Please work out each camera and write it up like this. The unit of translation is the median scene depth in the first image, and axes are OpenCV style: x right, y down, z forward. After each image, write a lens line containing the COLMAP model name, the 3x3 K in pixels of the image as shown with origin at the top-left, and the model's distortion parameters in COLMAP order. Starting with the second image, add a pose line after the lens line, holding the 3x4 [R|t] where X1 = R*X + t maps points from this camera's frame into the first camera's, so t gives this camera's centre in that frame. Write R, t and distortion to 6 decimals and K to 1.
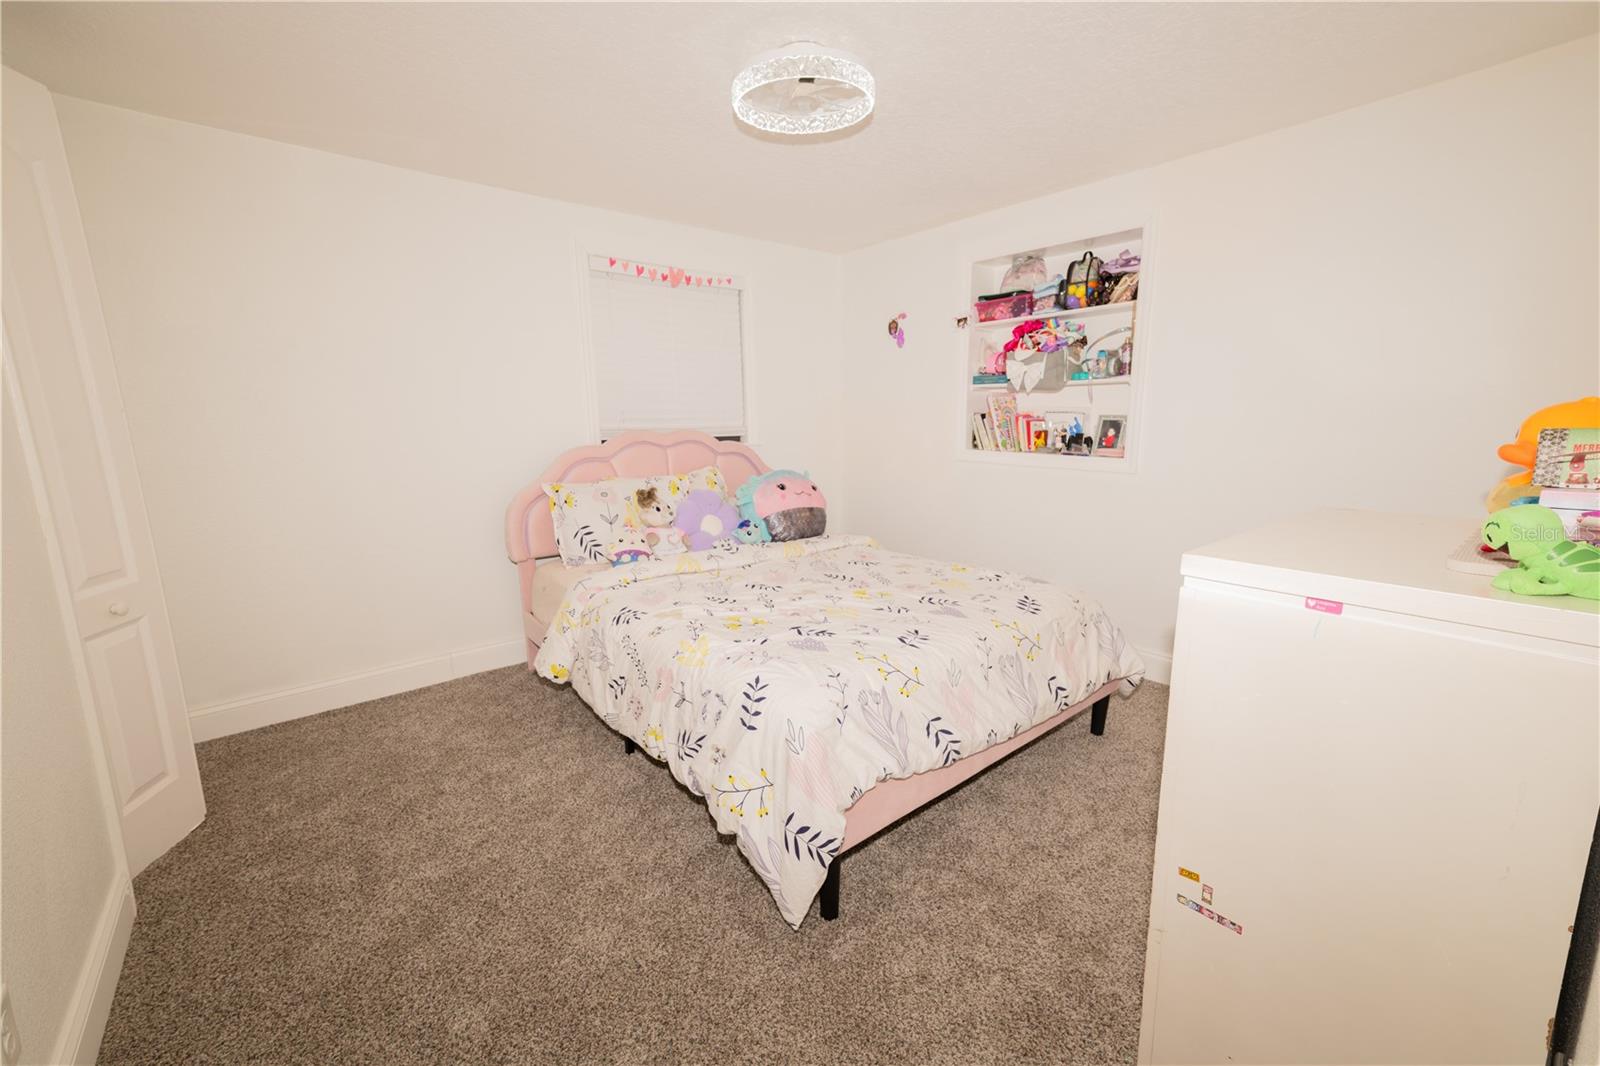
lens RADIAL K [[637.0, 0, 797.4], [0, 637.0, 537.3], [0, 0, 1]] dist [0.023606, 0.000011]
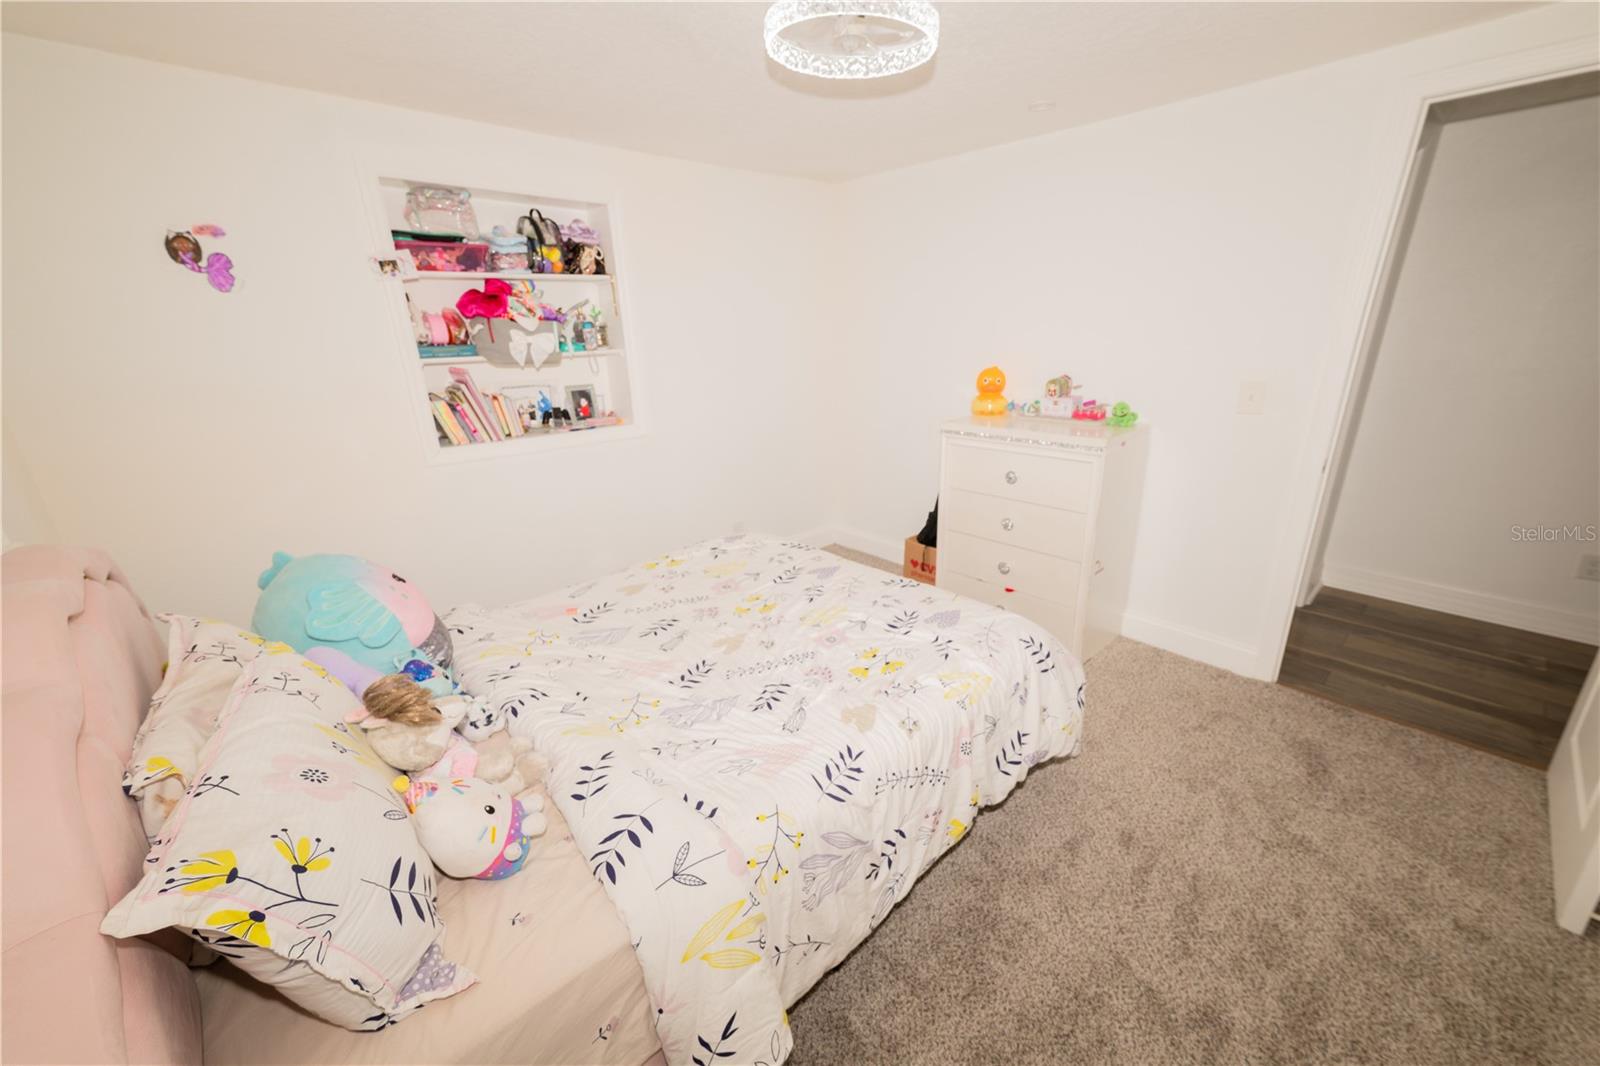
lens RADIAL K [[637.0, 0, 797.4], [0, 637.0, 537.3], [0, 0, 1]] dist [0.023606, 0.000011]
pose [[-0.064177, -0.314122, 0.947211, -0.548700], [0.223118, 0.920624, 0.320422, -0.210755], [-0.972677, 0.231904, 0.011003, 0.690119]]
